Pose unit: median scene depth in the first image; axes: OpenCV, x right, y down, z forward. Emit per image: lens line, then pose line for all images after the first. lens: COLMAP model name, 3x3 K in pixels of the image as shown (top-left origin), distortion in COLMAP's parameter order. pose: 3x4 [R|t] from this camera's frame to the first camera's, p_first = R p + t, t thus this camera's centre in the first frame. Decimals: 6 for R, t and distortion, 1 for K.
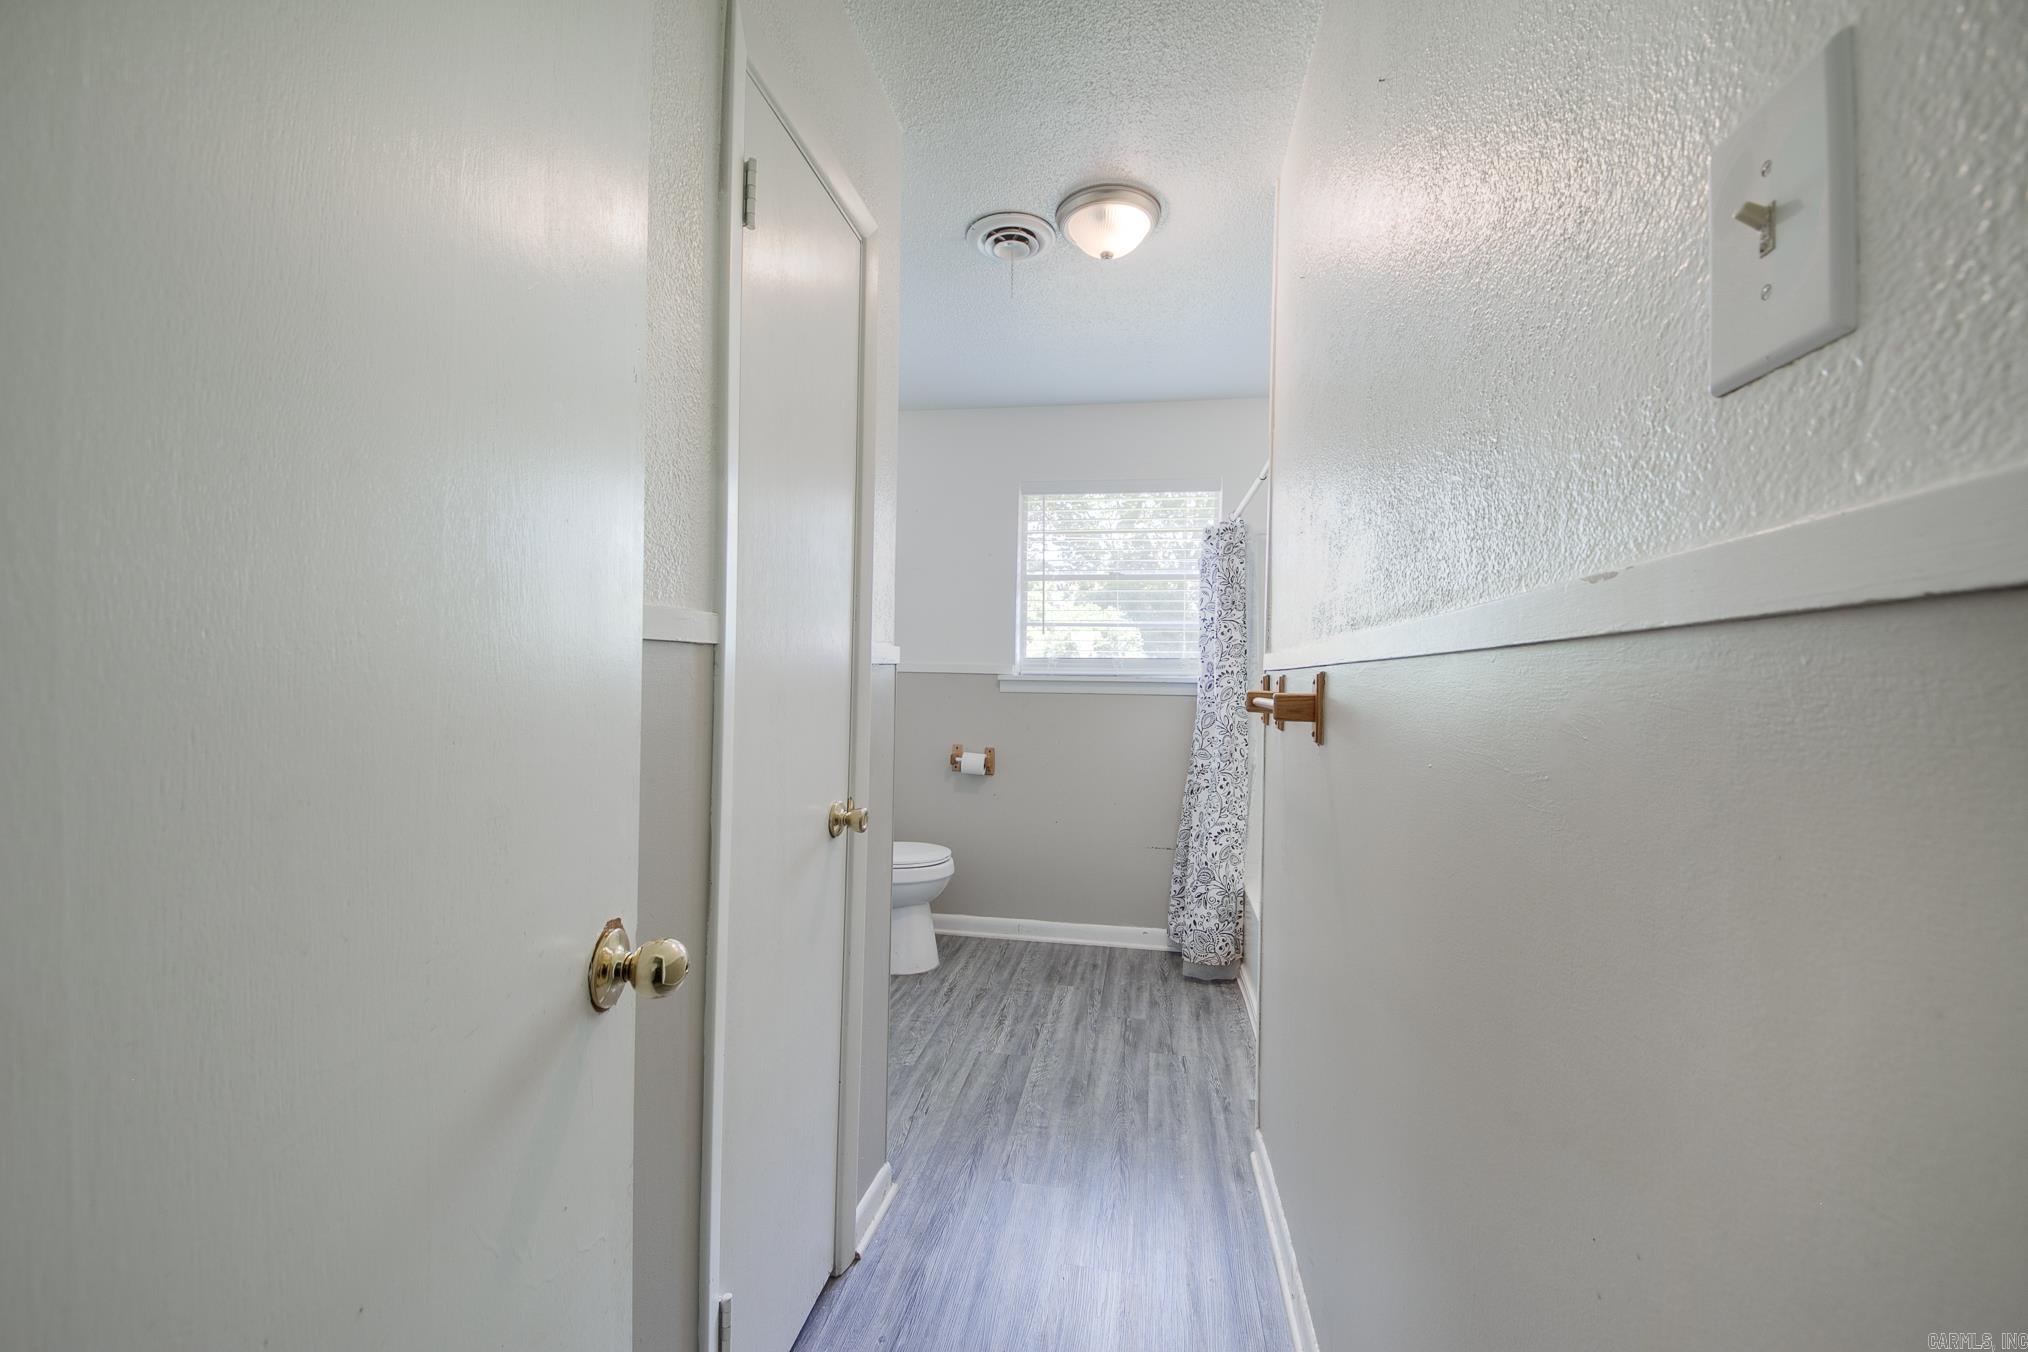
lens RADIAL K [[812.7, 0, 1012.0], [0, 812.7, 678.0], [0, 0, 1]] dist [0.000959, -0.001059]
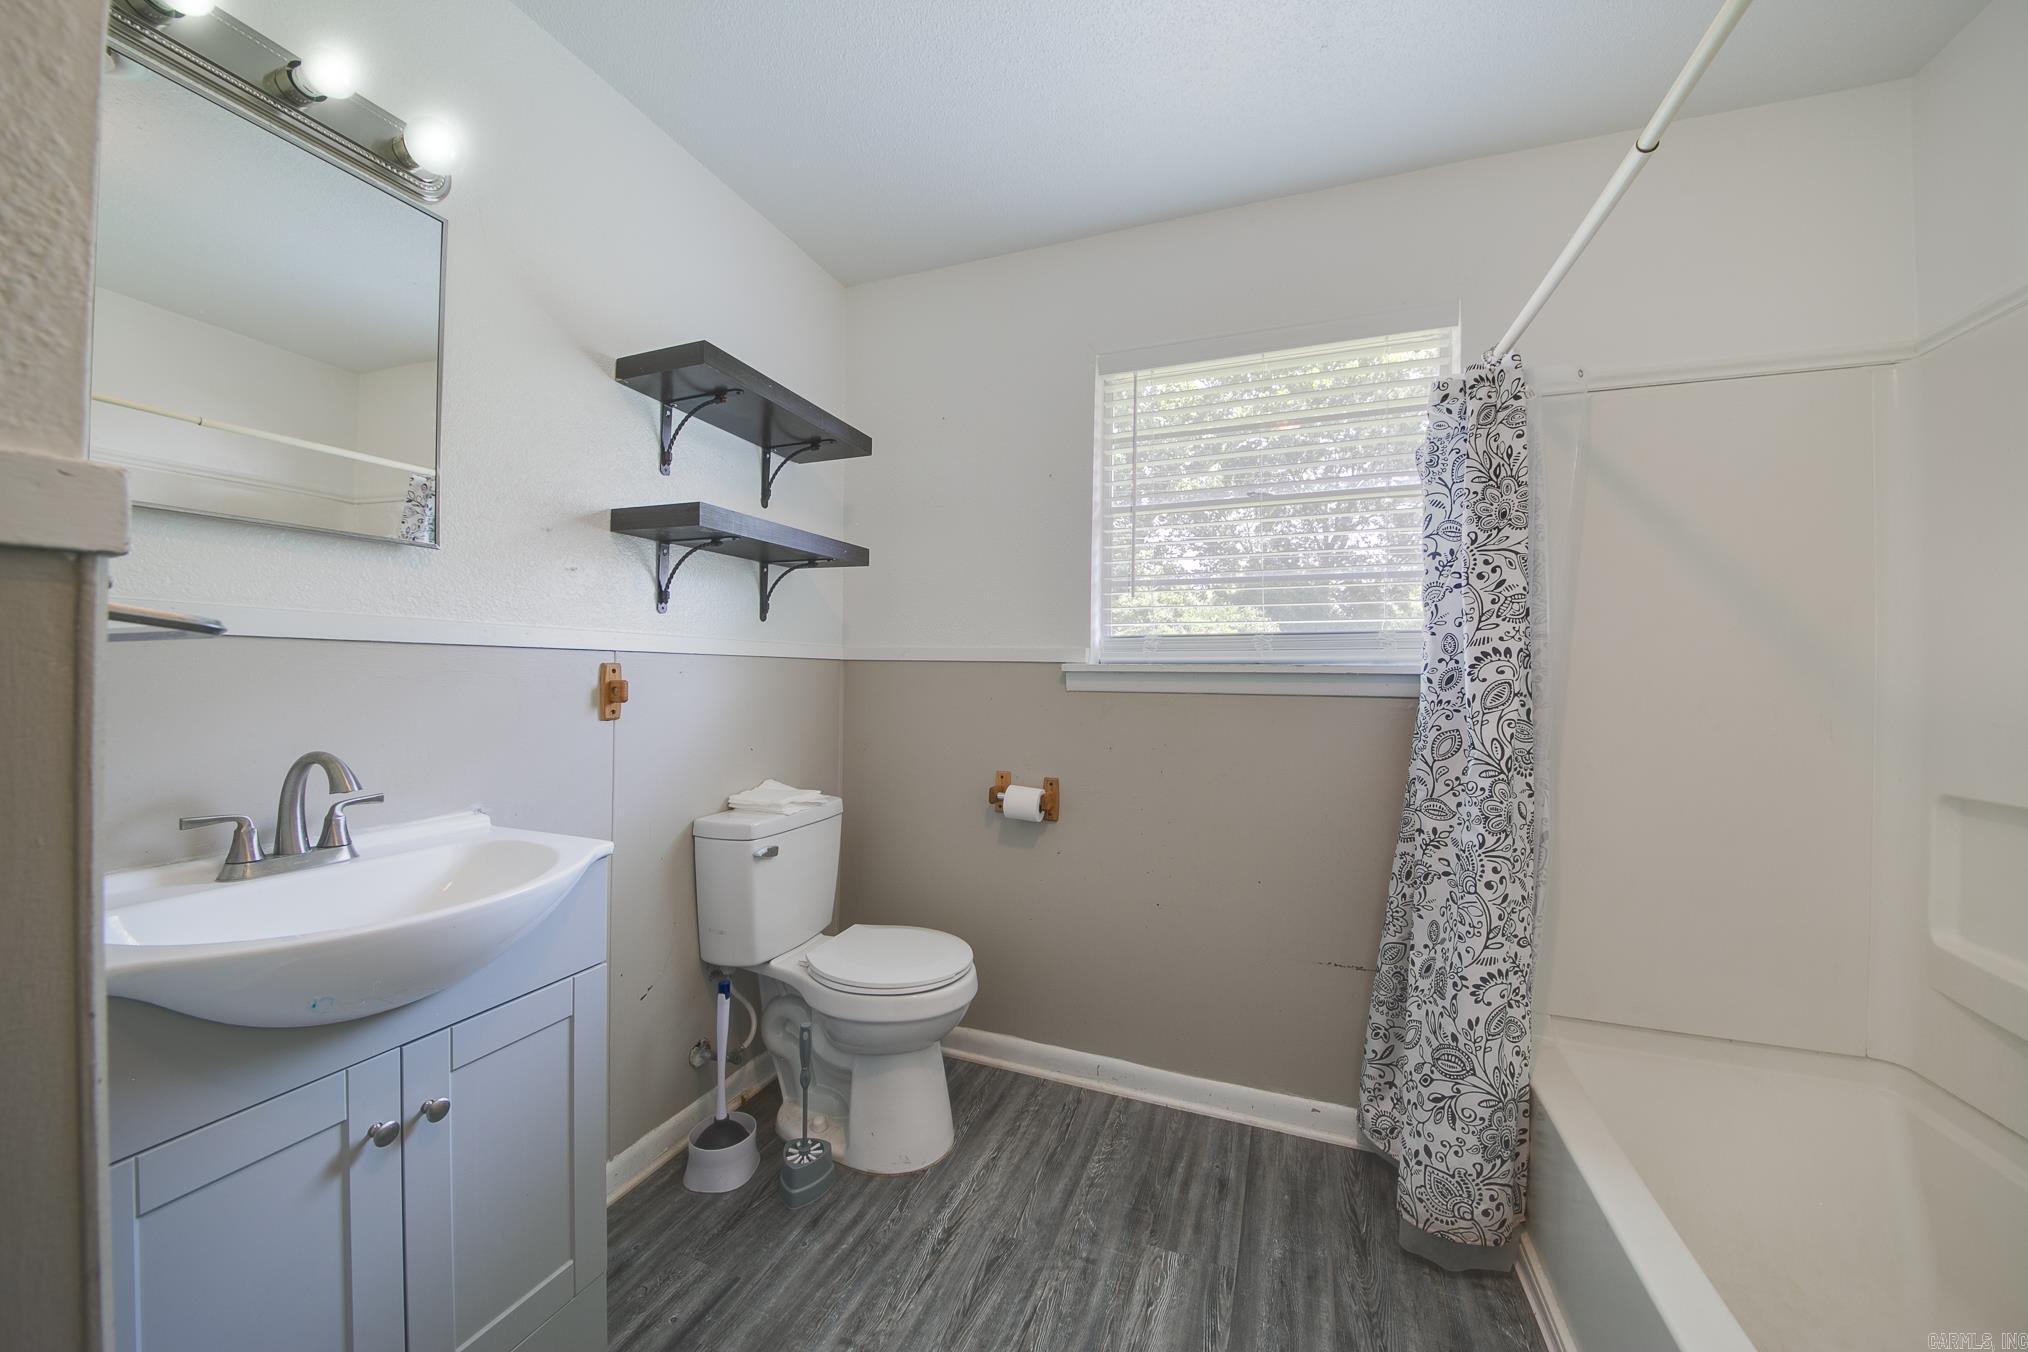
lens RADIAL K [[705.4, 0, 1013.5], [0, 705.4, 670.7], [0, 0, 1]] dist [-0.013649, -0.002082]
pose [[0.979649, -0.004382, -0.200673, 0.059433], [0.002336, 0.999943, -0.010432, 0.008141], [0.200707, 0.009751, 0.979603, 0.503733]]
